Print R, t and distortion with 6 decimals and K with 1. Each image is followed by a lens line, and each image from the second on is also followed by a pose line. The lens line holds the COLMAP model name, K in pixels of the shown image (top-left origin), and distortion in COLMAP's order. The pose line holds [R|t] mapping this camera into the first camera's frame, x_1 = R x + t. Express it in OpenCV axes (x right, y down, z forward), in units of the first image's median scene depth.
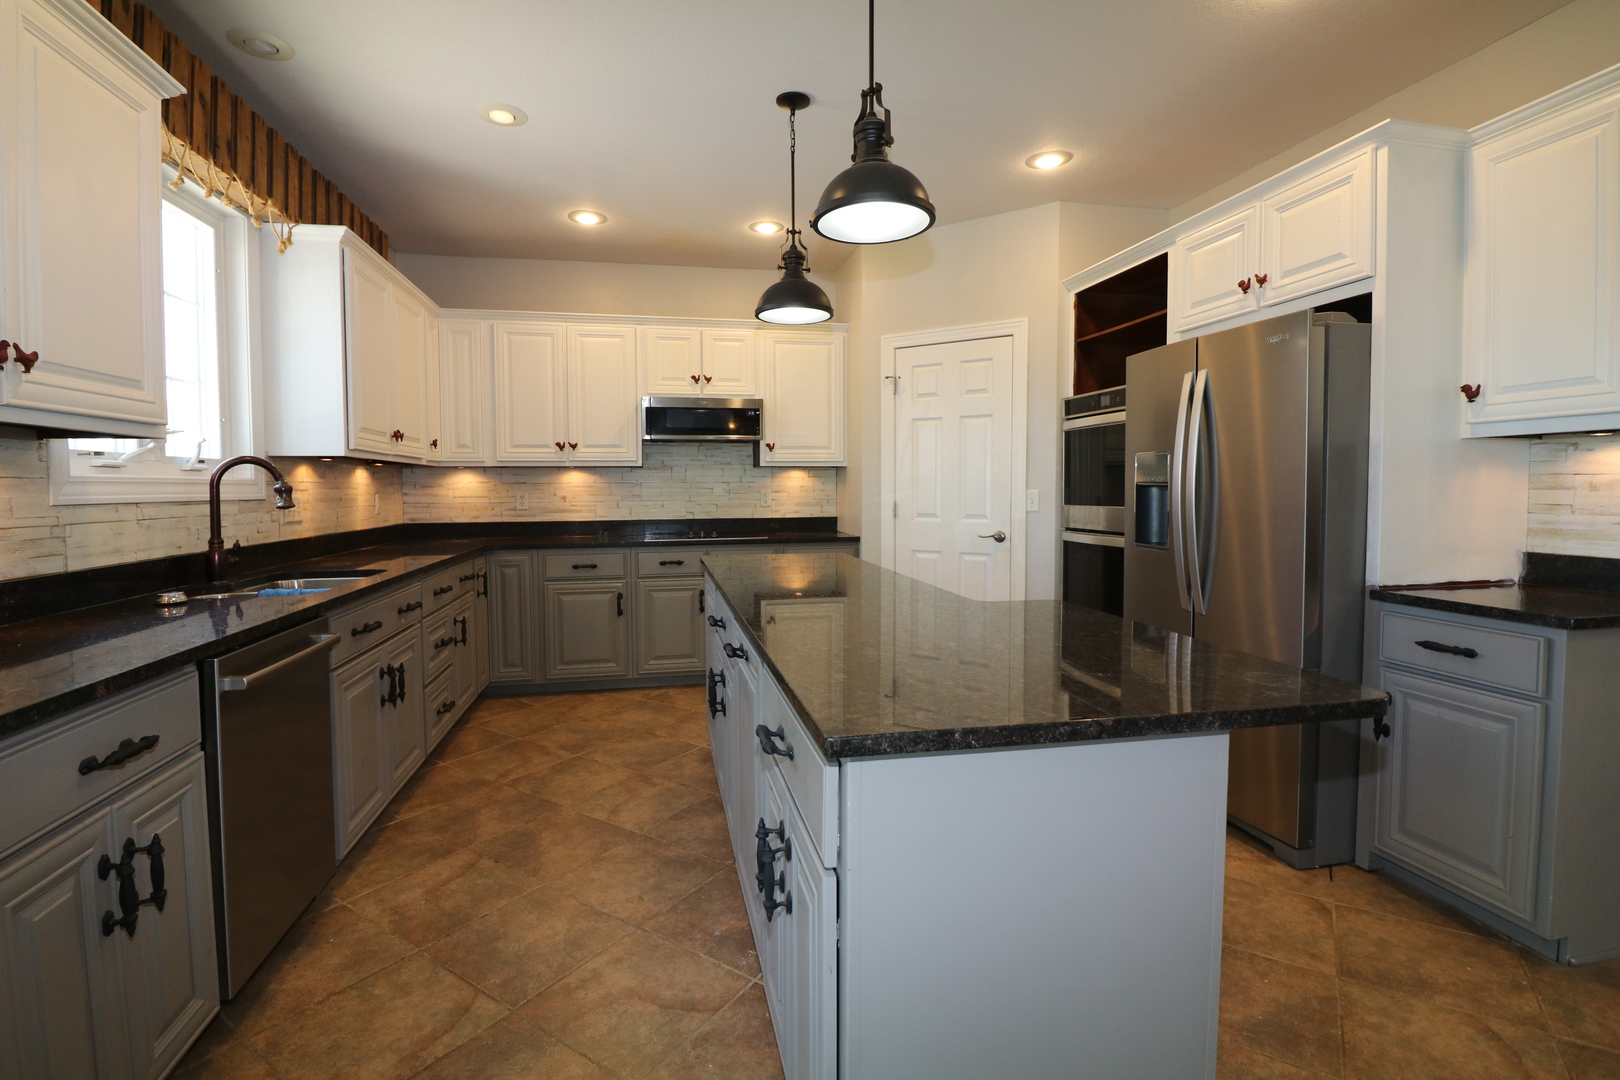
lens RADIAL K [[757.6, 0, 789.3], [0, 757.6, 521.4], [0, 0, 1]] dist [0.003236, -0.015092]
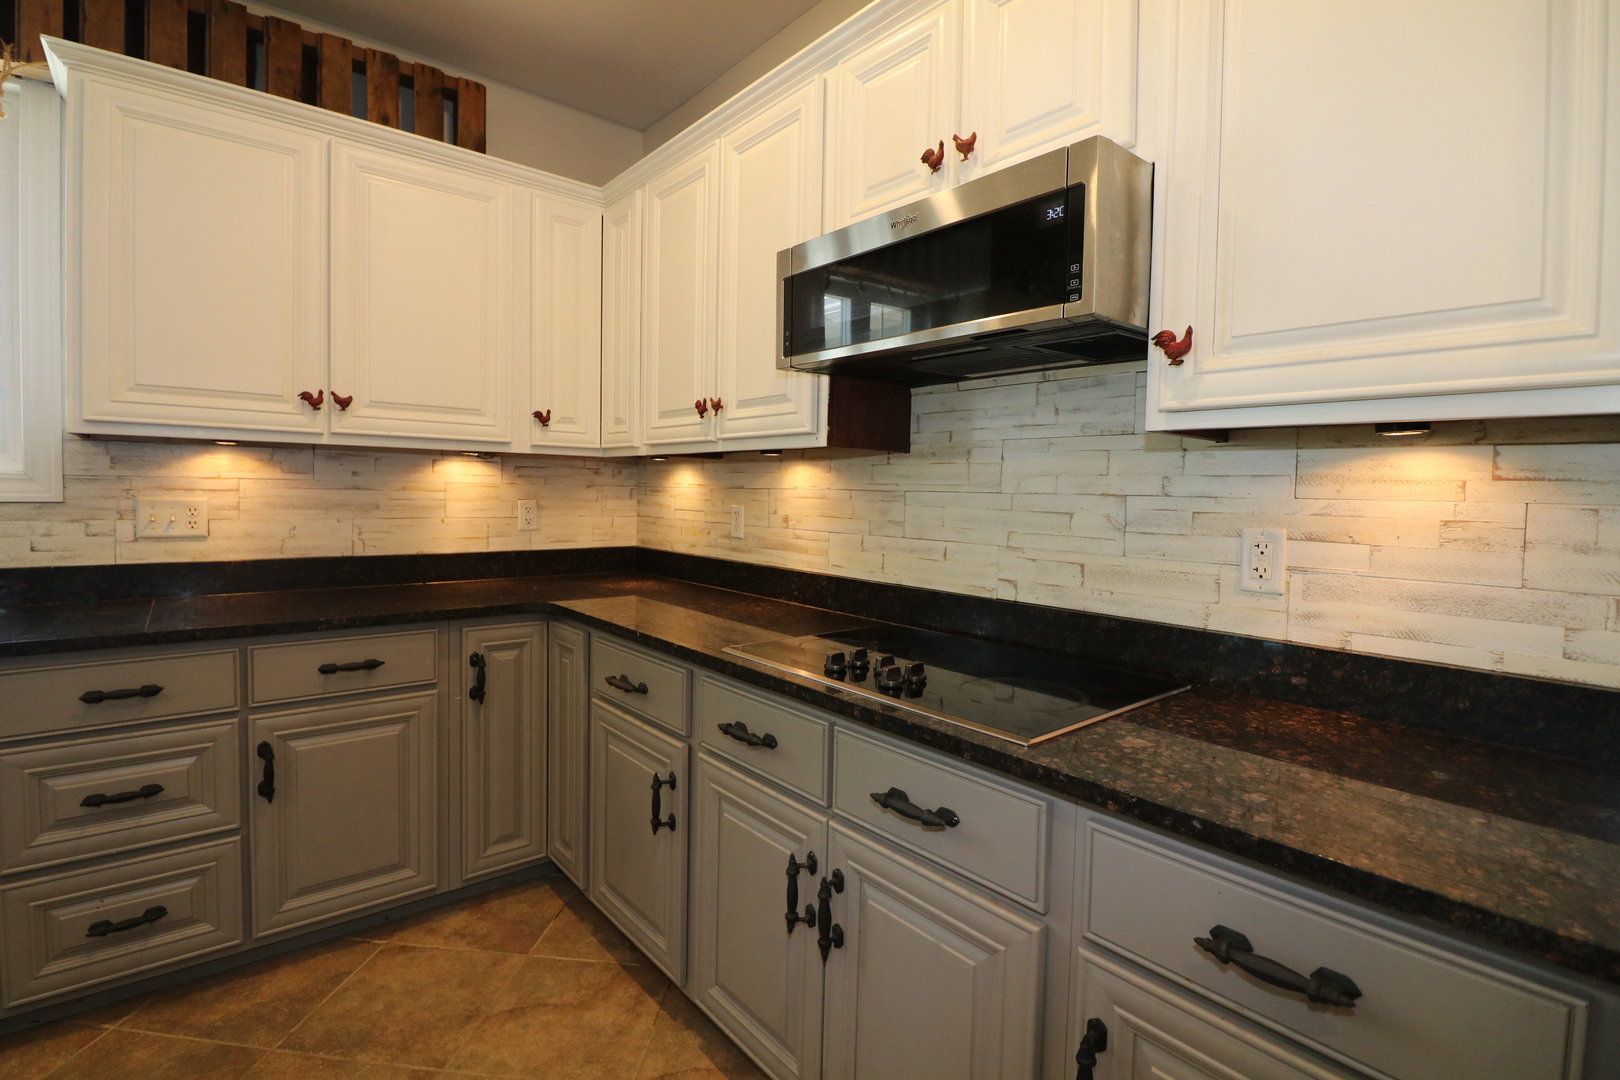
lens RADIAL K [[757.6, 0, 789.3], [0, 757.6, 521.4], [0, 0, 1]] dist [0.003236, -0.015092]
pose [[0.471457, 0.052870, -0.880303, 0.205349], [-0.060586, 0.997785, 0.027478, -0.071248], [0.879805, 0.040380, 0.473616, 1.279881]]
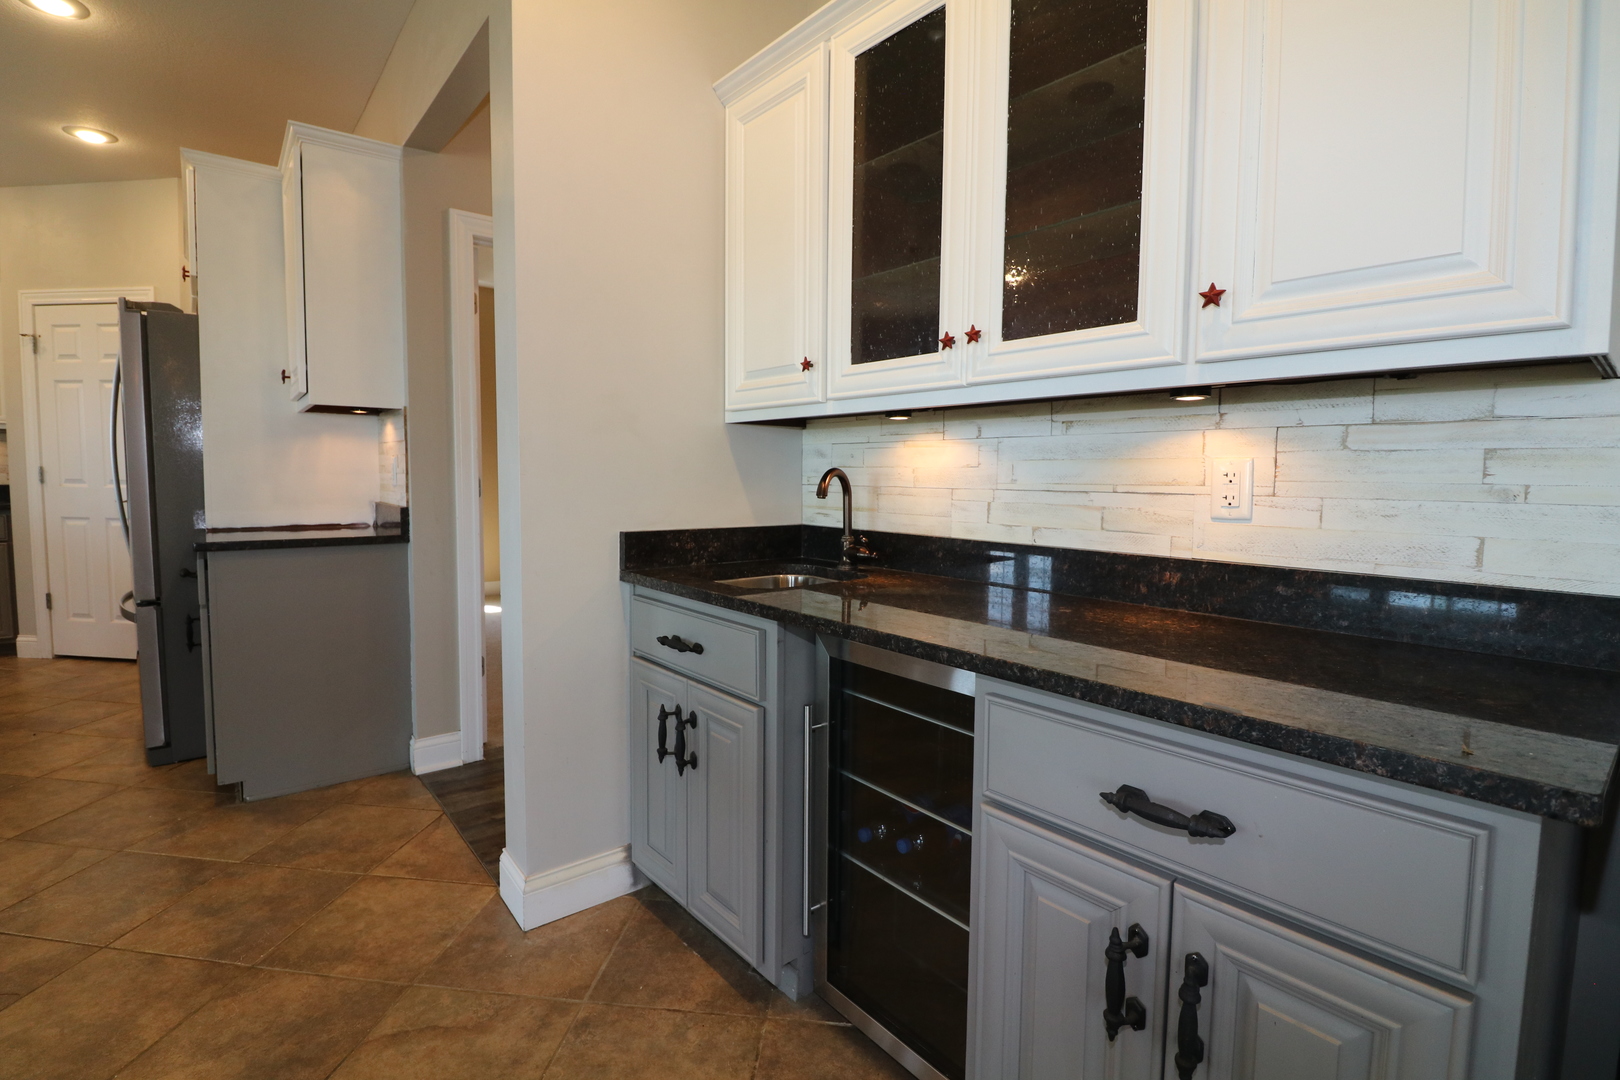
lens RADIAL K [[757.6, 0, 789.3], [0, 757.6, 521.4], [0, 0, 1]] dist [0.003236, -0.015092]
pose [[0.887989, -0.017531, 0.459530, 0.821080], [0.006819, 0.999665, 0.024959, 0.039469], [-0.459814, -0.019029, 0.887812, -0.417601]]
